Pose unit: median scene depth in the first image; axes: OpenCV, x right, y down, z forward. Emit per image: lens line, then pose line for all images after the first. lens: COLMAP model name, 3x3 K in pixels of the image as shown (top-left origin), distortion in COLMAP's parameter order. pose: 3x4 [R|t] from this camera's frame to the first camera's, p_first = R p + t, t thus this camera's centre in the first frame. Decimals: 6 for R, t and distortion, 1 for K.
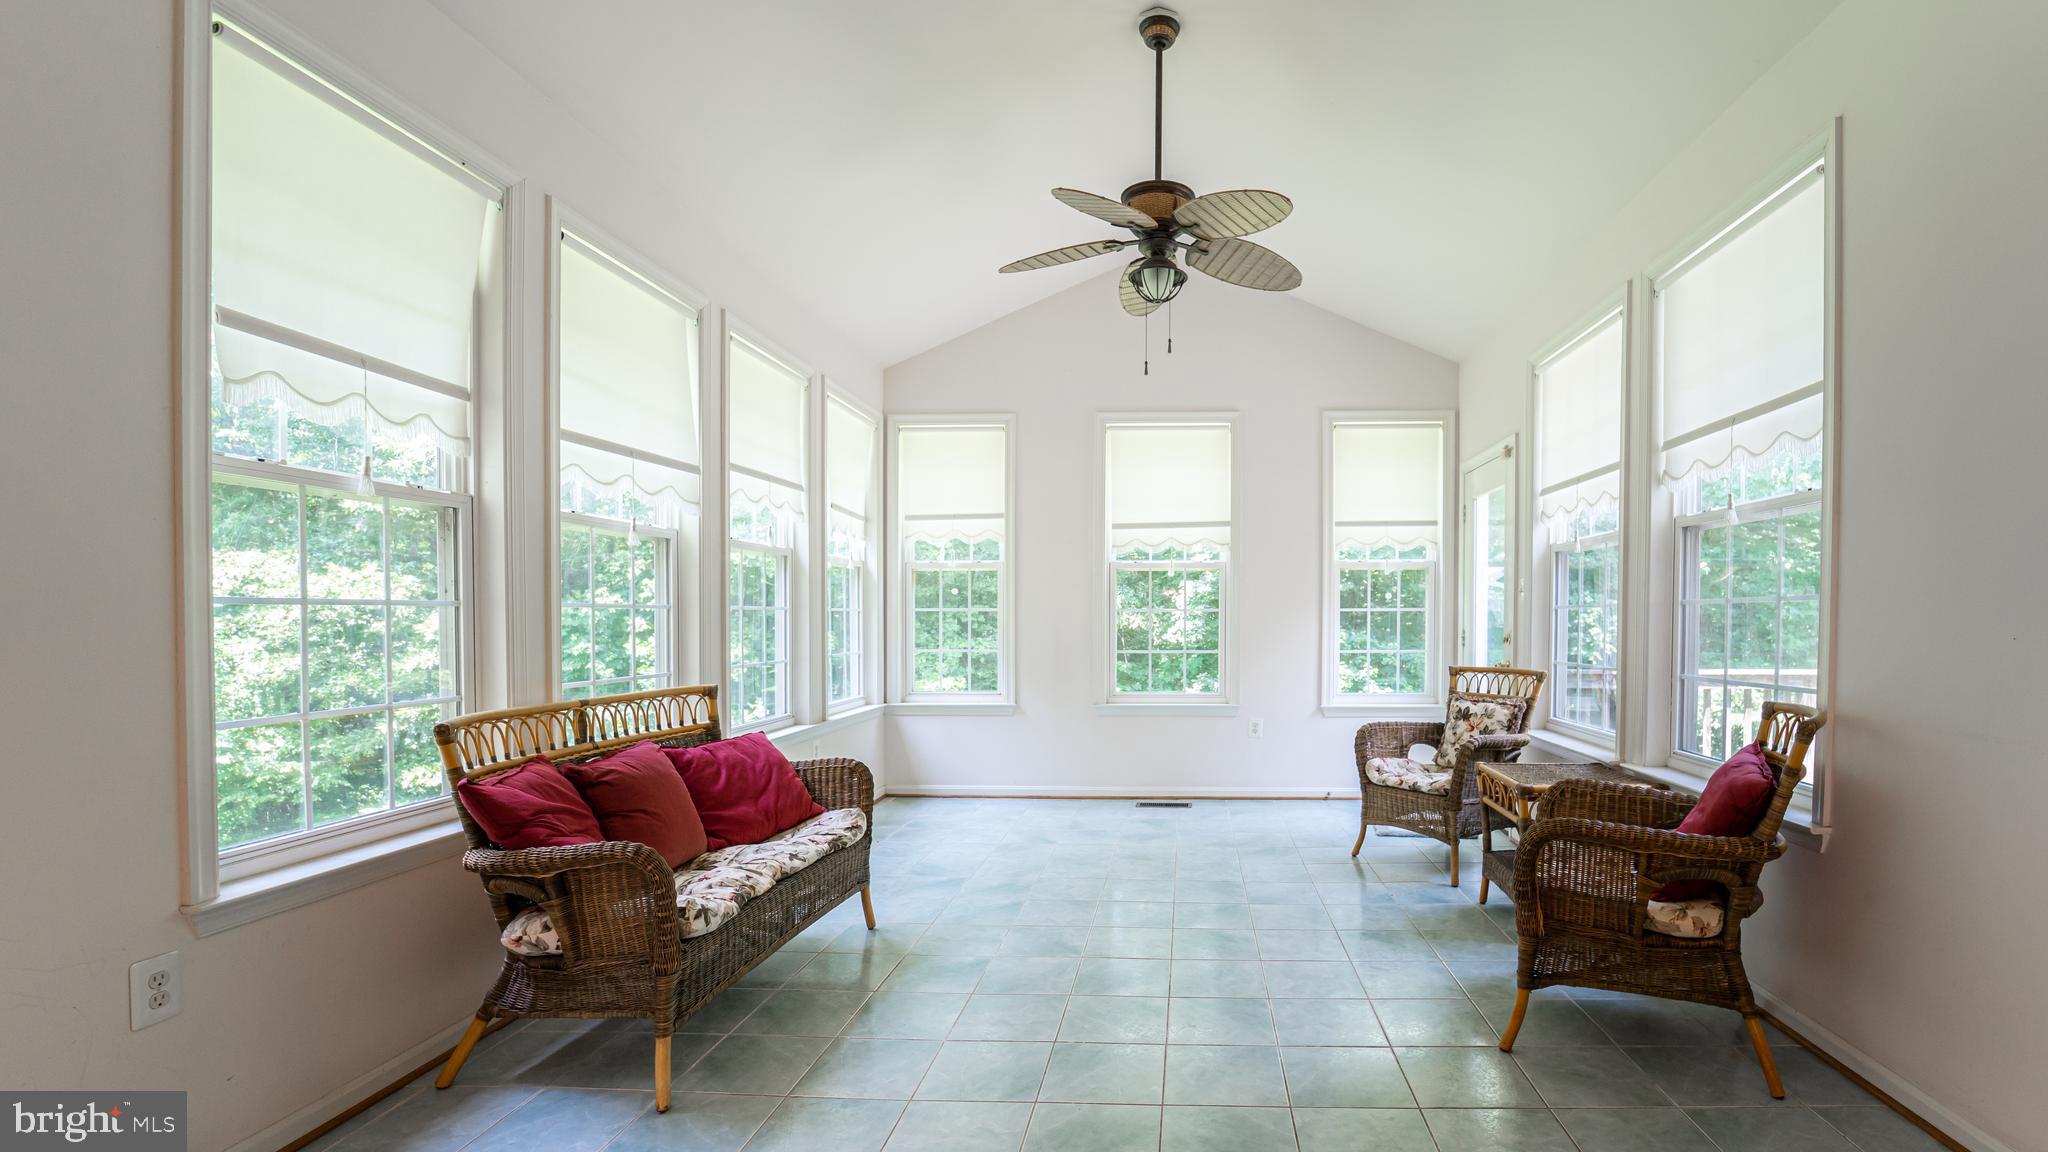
lens RADIAL K [[897.1, 0, 1148.1], [0, 897.1, 625.1], [0, 0, 1]] dist [-0.019592, -0.001687]
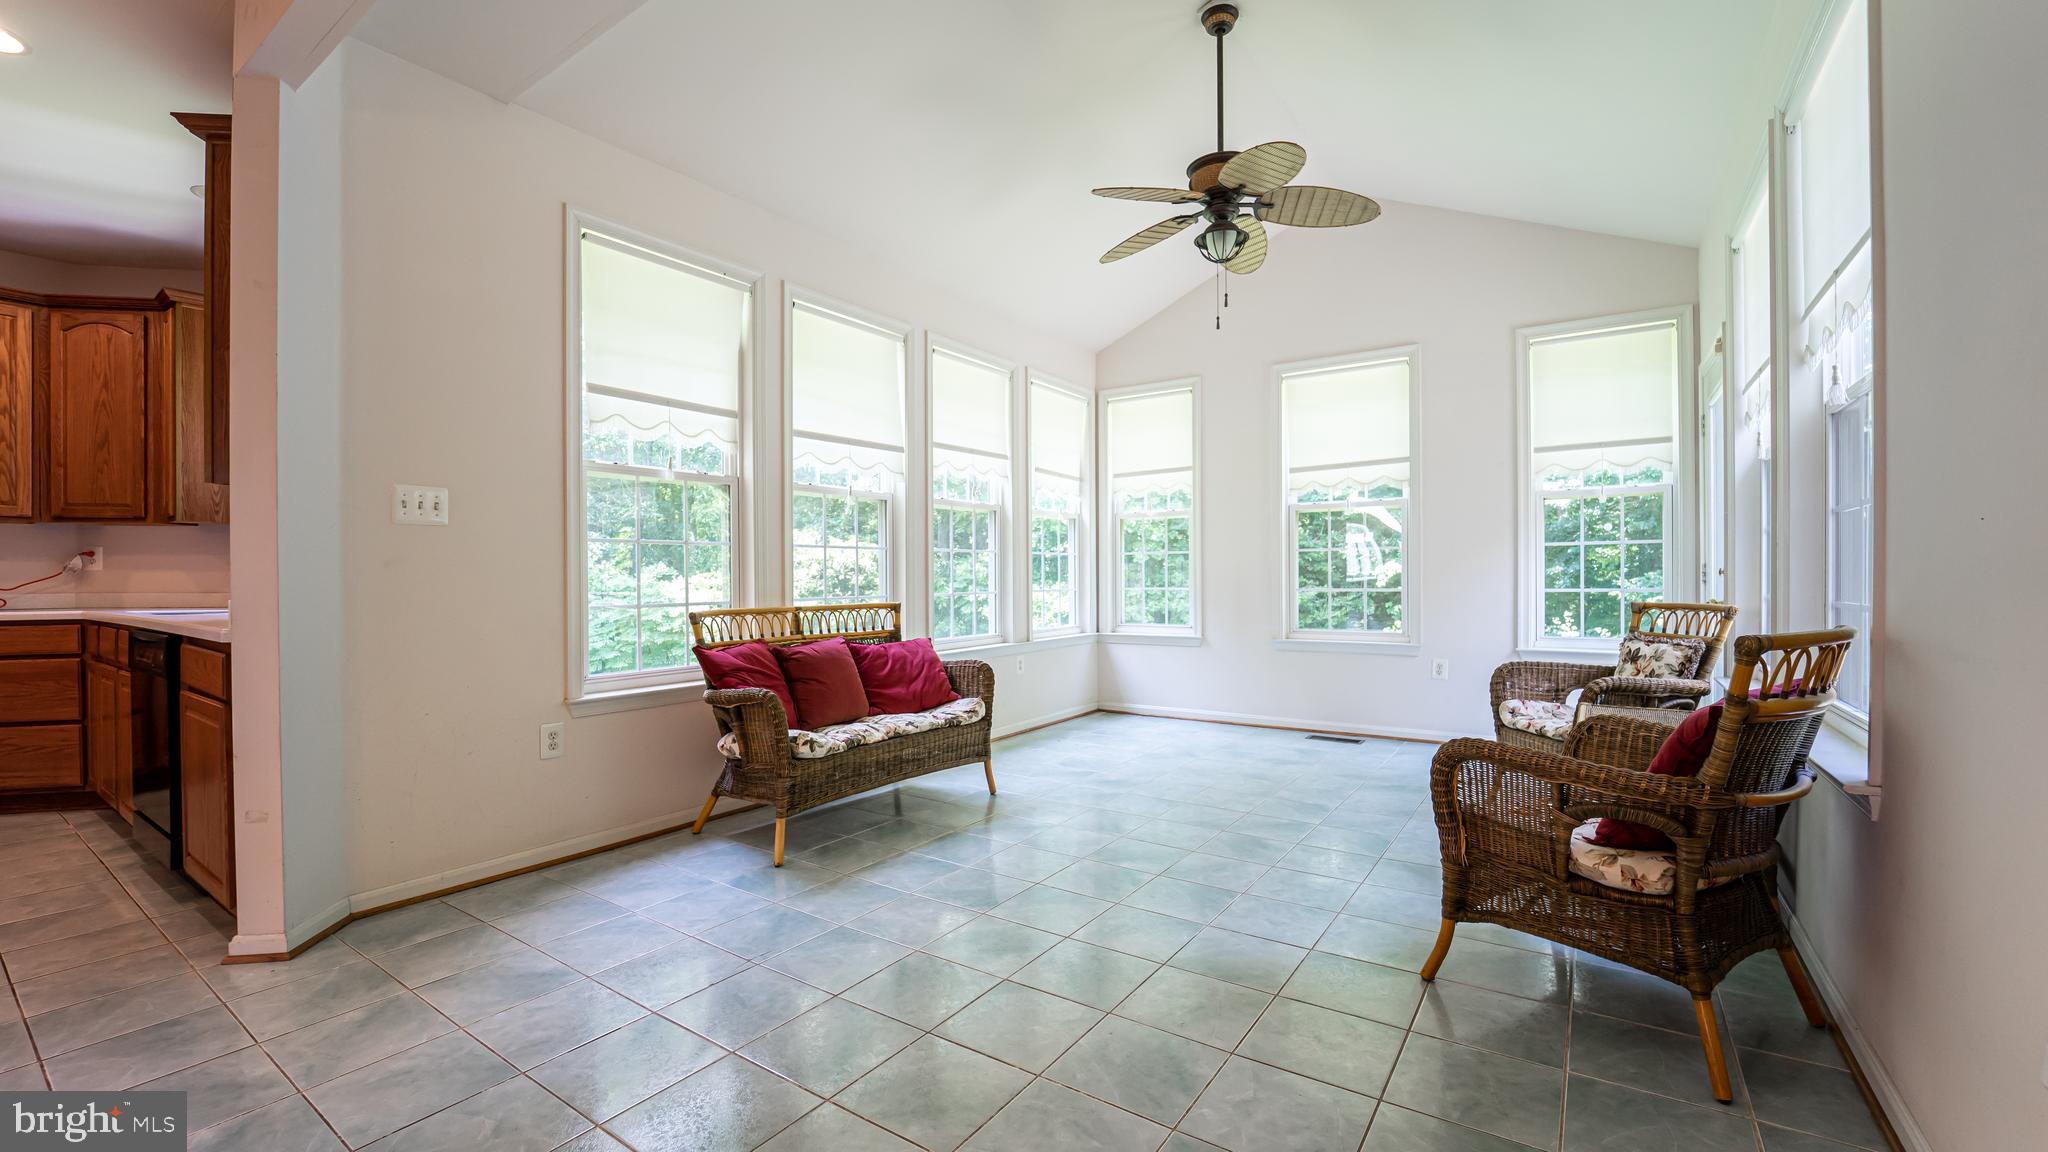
lens RADIAL K [[835.0, 0, 1003.6], [0, 835.0, 568.0], [0, 0, 1]] dist [-0.028722, 0.006046]
pose [[0.837147, -0.009994, -0.546887, 0.342551], [0.000579, 0.999849, -0.017386, 0.033878], [0.546978, 0.014237, 0.837026, 0.001640]]
